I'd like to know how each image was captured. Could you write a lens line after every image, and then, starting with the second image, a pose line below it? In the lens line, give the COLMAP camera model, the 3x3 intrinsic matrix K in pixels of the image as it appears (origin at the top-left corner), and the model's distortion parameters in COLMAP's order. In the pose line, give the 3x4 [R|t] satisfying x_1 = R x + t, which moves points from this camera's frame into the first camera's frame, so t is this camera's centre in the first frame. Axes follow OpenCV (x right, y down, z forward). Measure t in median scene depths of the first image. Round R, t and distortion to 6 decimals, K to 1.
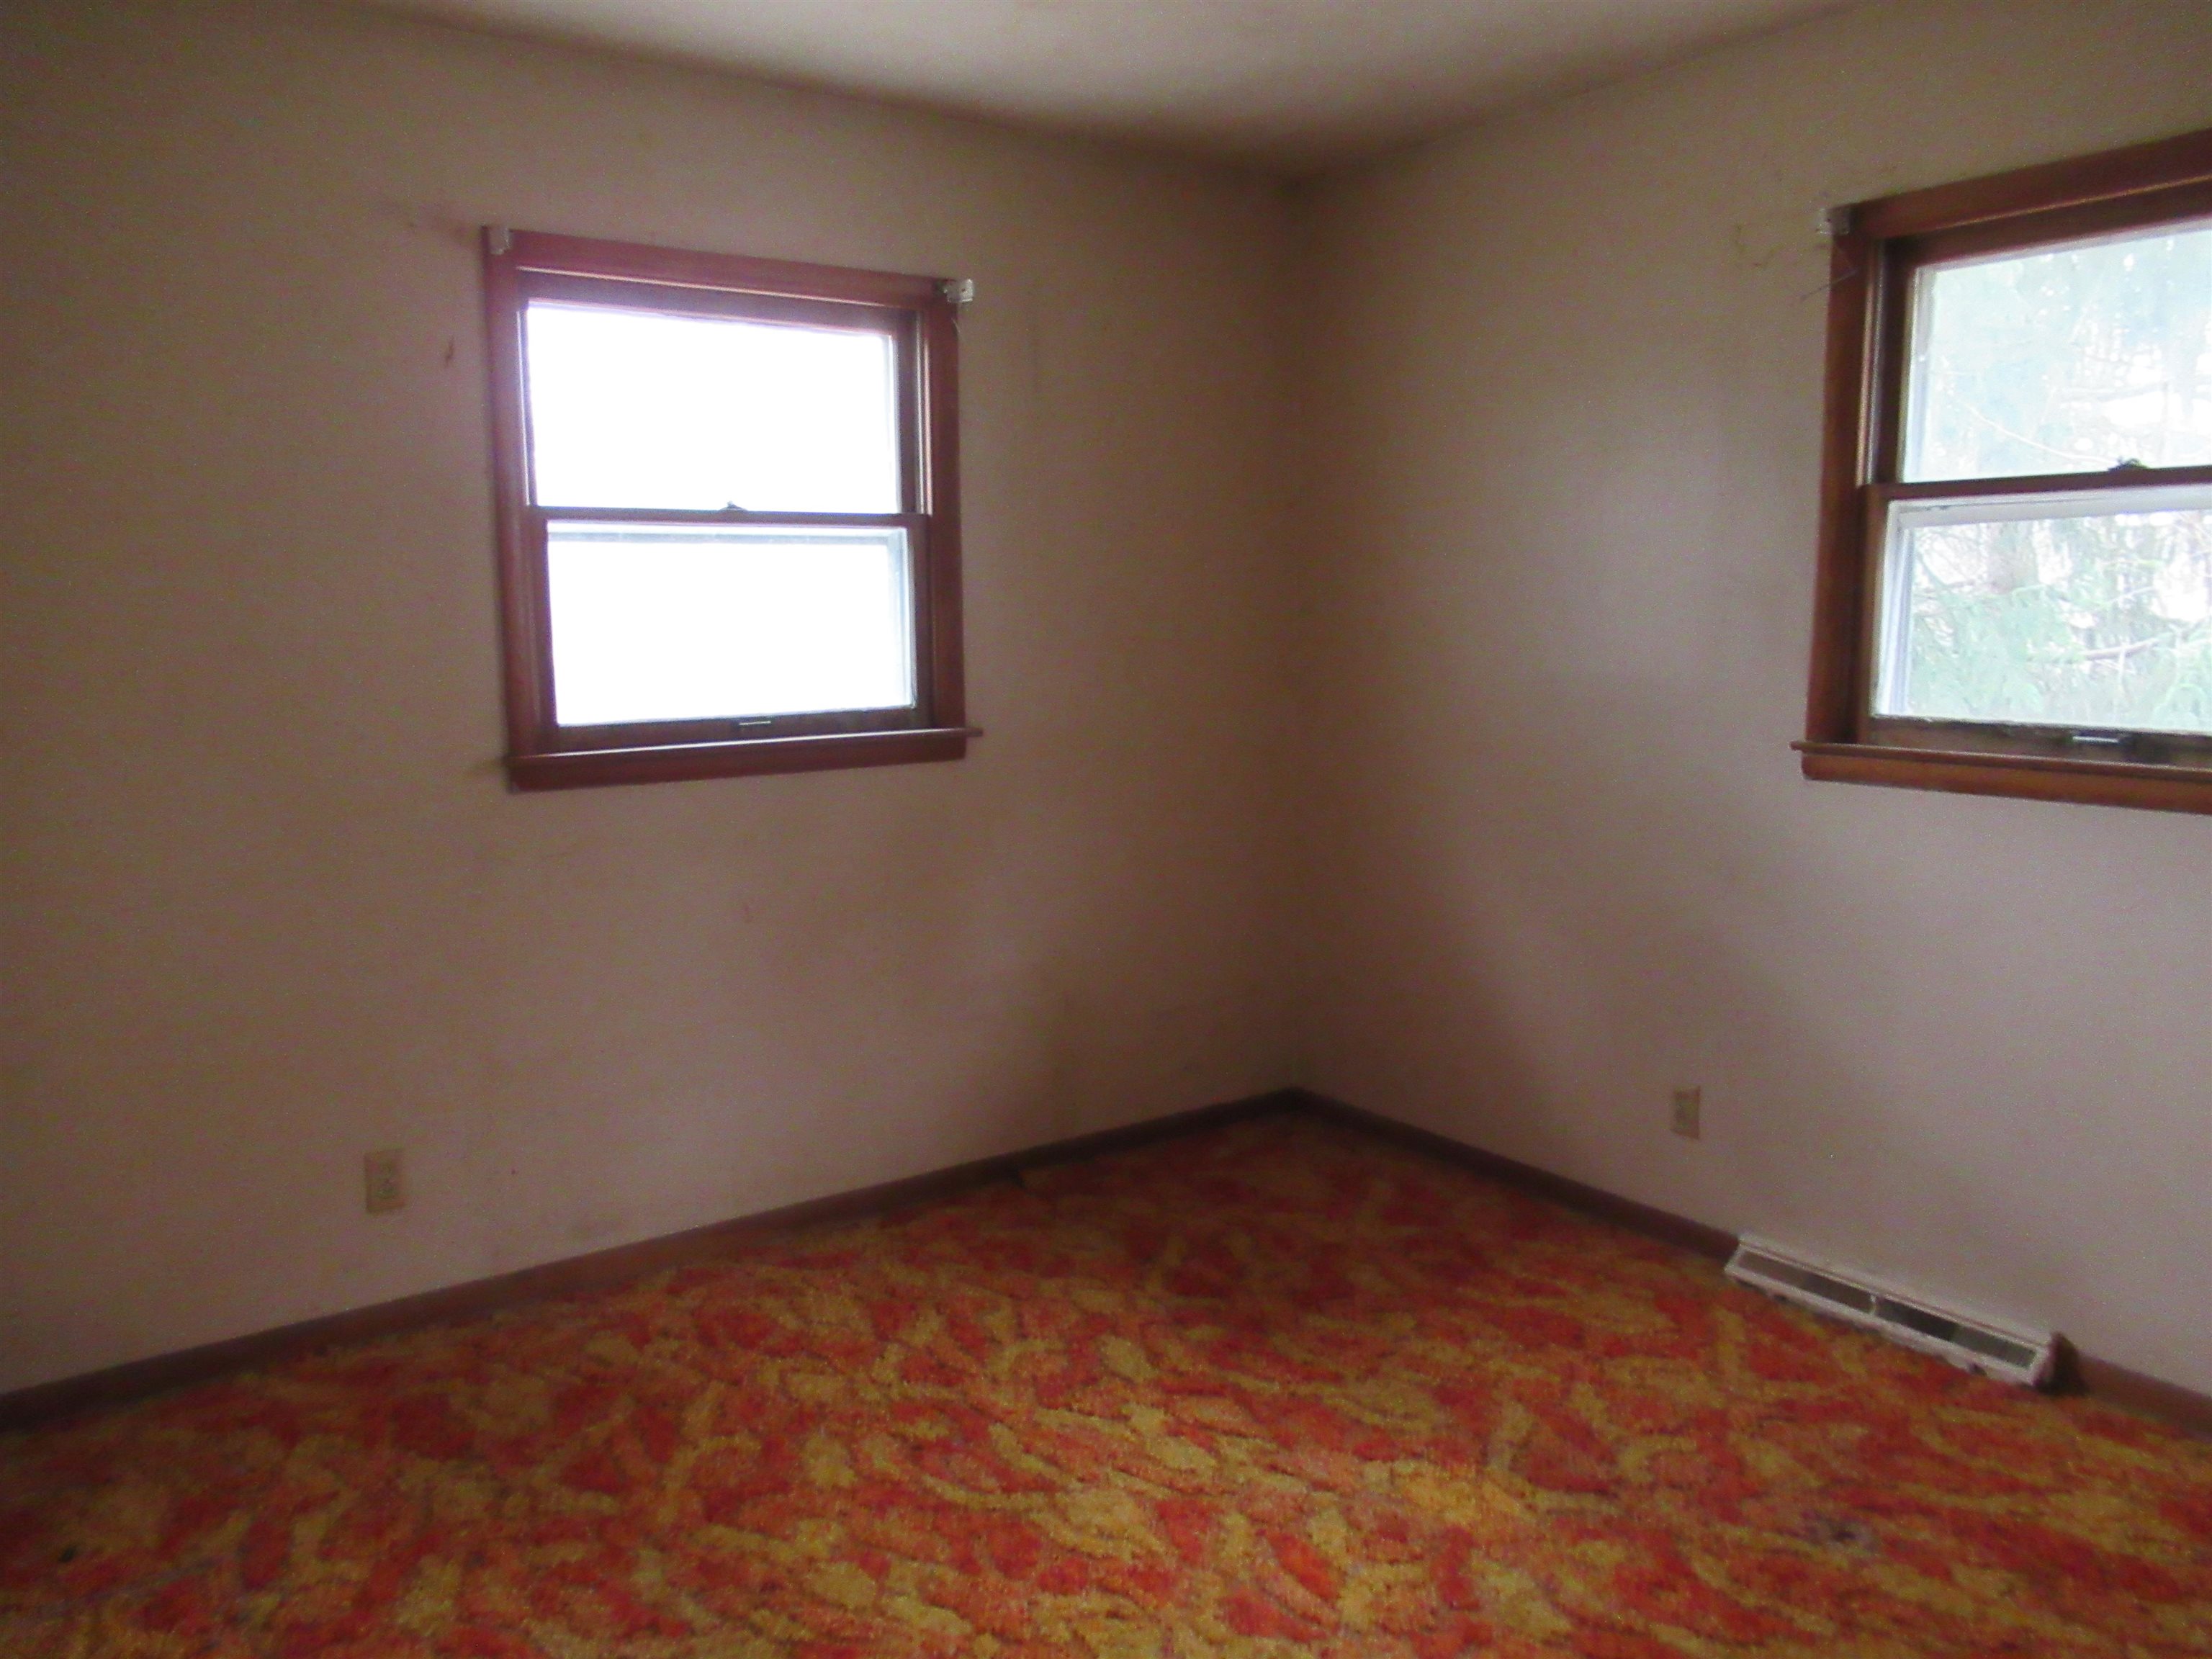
lens RADIAL K [[1670.9, 0, 1112.5], [0, 1670.9, 823.8], [0, 0, 1]] dist [0.008730, -0.001167]
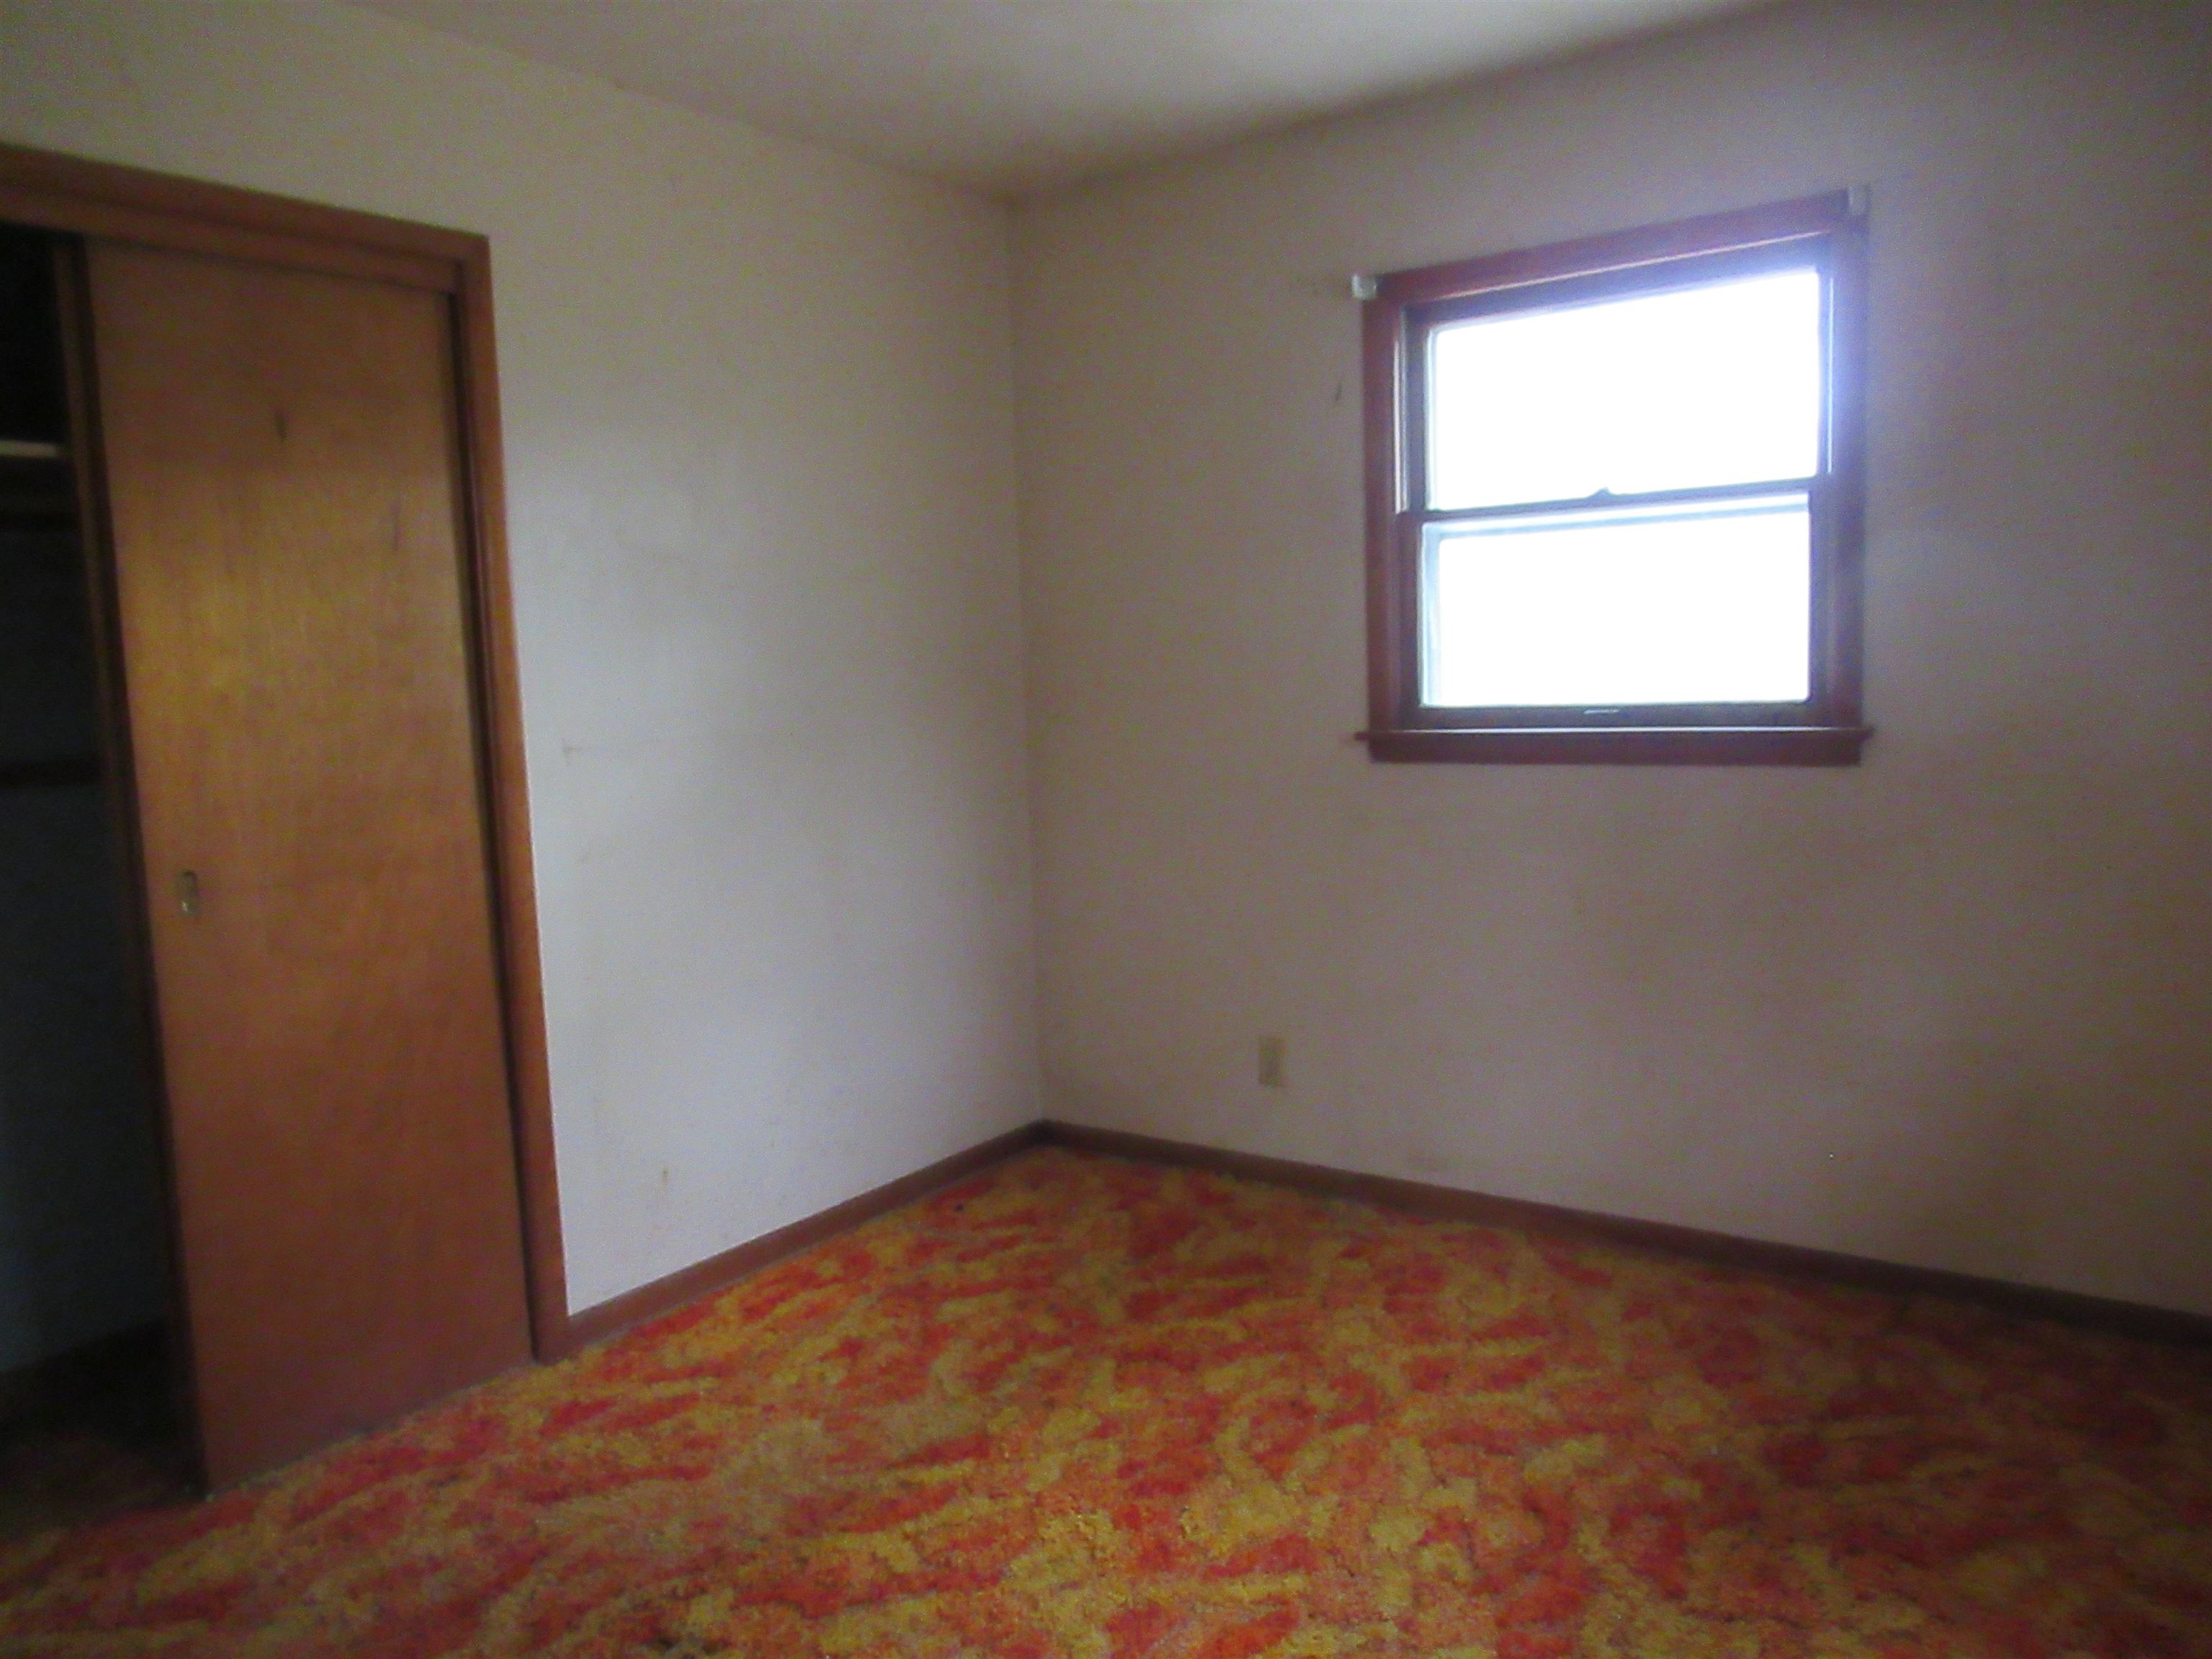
lens RADIAL K [[1670.9, 0, 1113.3], [0, 1670.9, 833.7], [0, 0, 1]] dist [0.008730, -0.001167]
pose [[0.319482, 0.103823, -0.941887, 0.708389], [-0.092883, 0.992624, 0.077911, -0.044585], [0.943029, 0.062594, 0.326769, 0.474973]]
